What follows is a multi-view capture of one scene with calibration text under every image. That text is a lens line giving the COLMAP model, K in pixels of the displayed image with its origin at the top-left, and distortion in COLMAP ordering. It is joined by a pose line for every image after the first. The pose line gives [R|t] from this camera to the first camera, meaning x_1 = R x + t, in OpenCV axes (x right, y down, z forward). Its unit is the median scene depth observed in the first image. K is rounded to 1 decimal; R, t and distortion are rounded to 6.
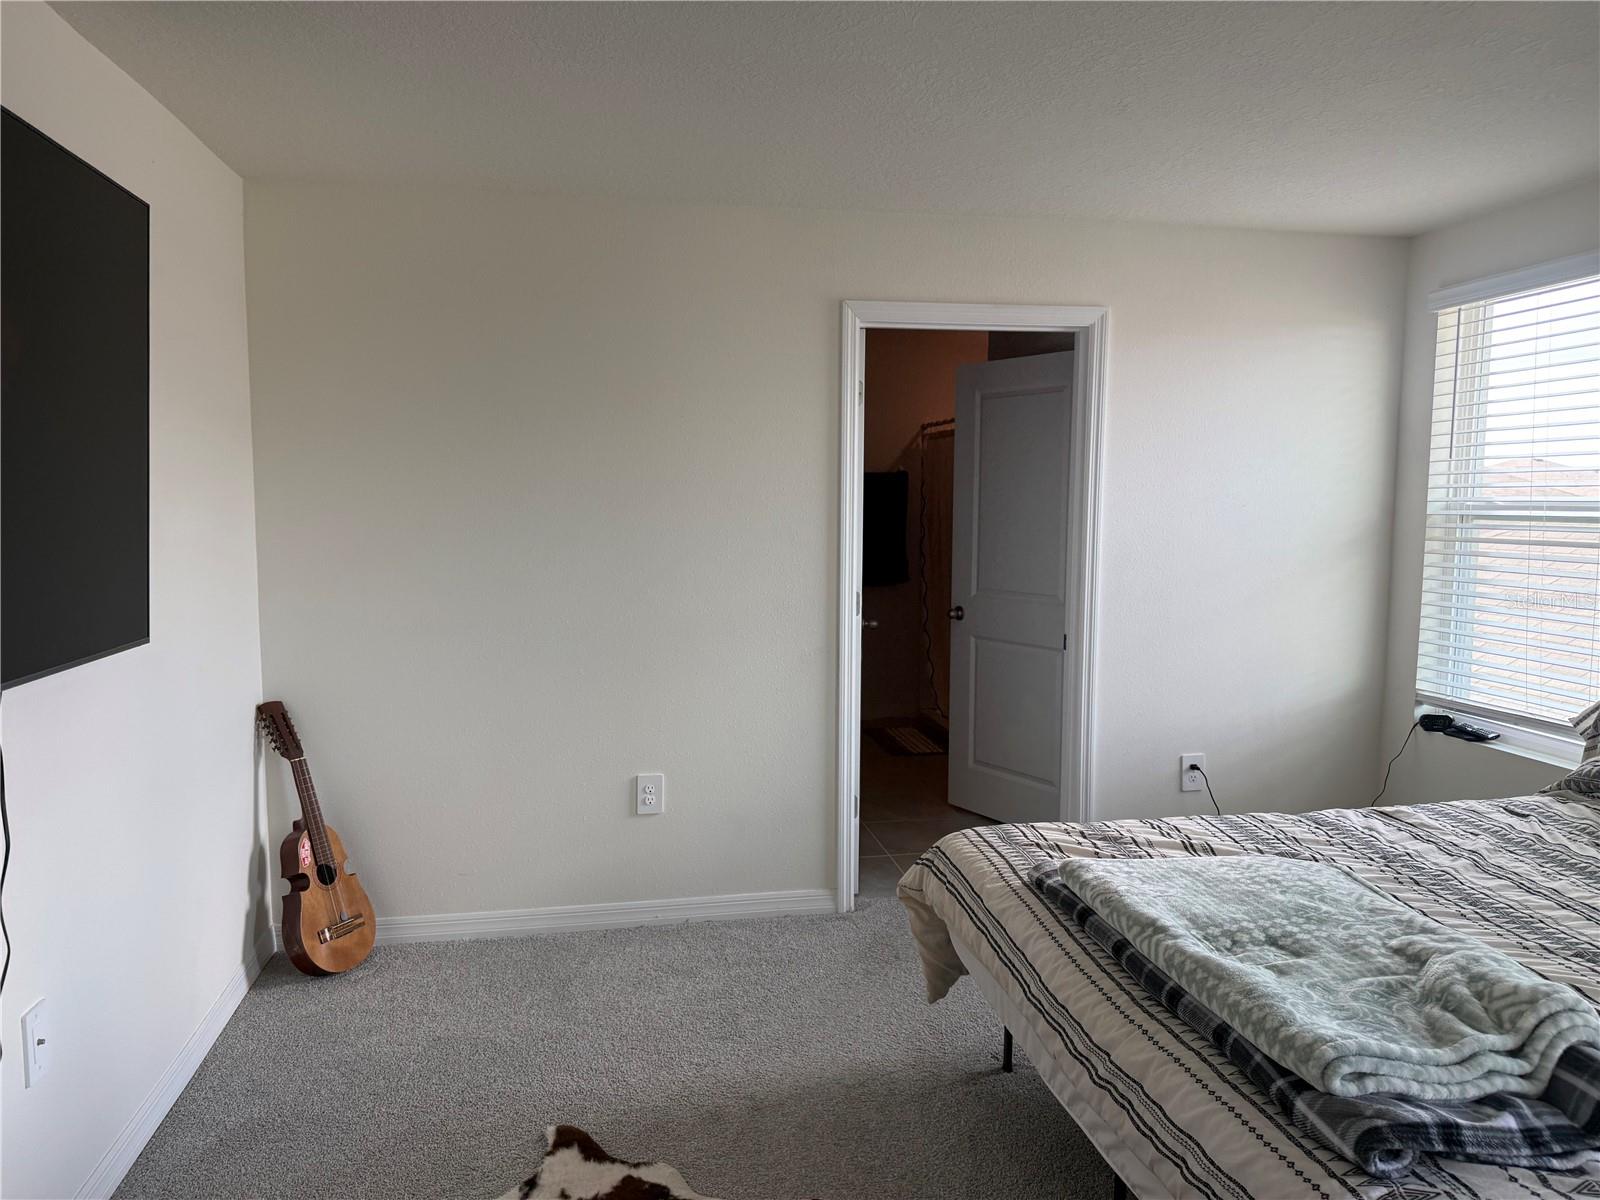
lens RADIAL K [[1140.4, 0, 801.0], [0, 1140.4, 598.7], [0, 0, 1]] dist [-0.002493, -0.006986]
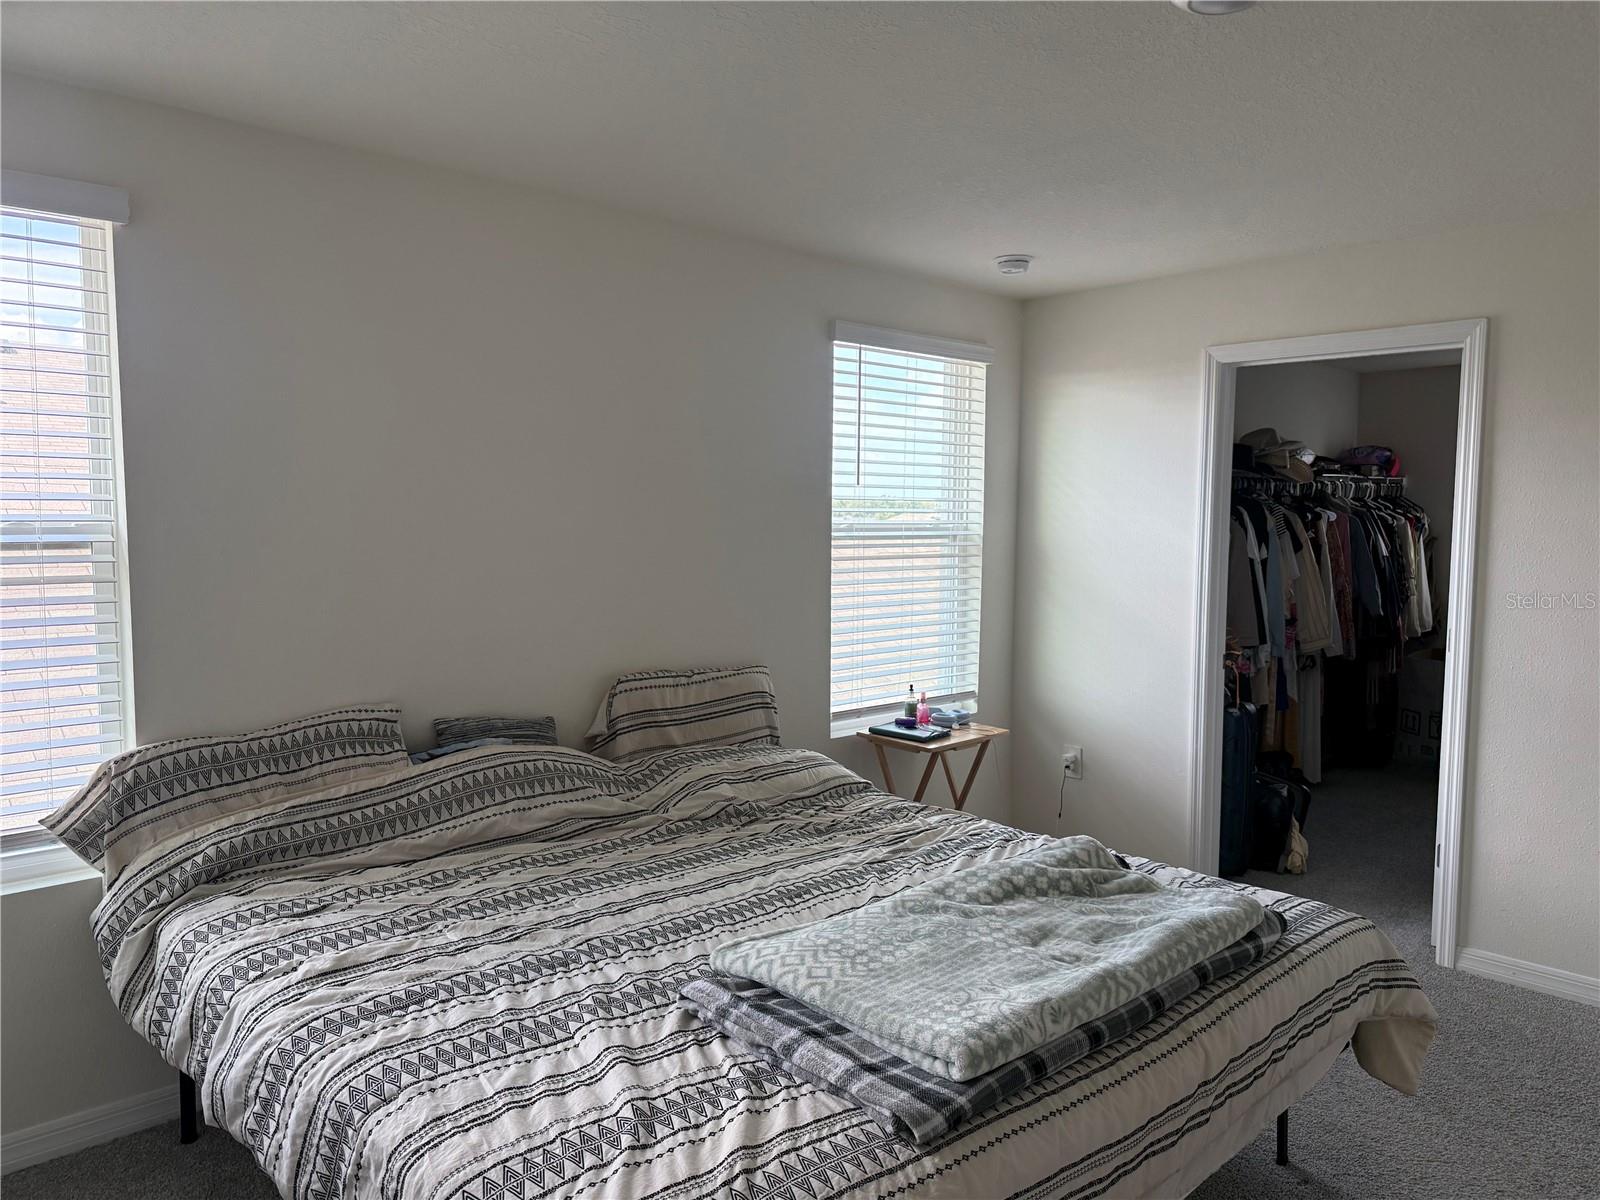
lens RADIAL K [[1140.4, 0, 803.6], [0, 1140.4, 603.2], [0, 0, 1]] dist [-0.002493, -0.006986]
pose [[-0.551861, -0.073580, 0.830684, -0.256363], [0.067497, 0.988891, 0.132435, -0.131193], [-0.831200, 0.129154, -0.540764, 1.352874]]
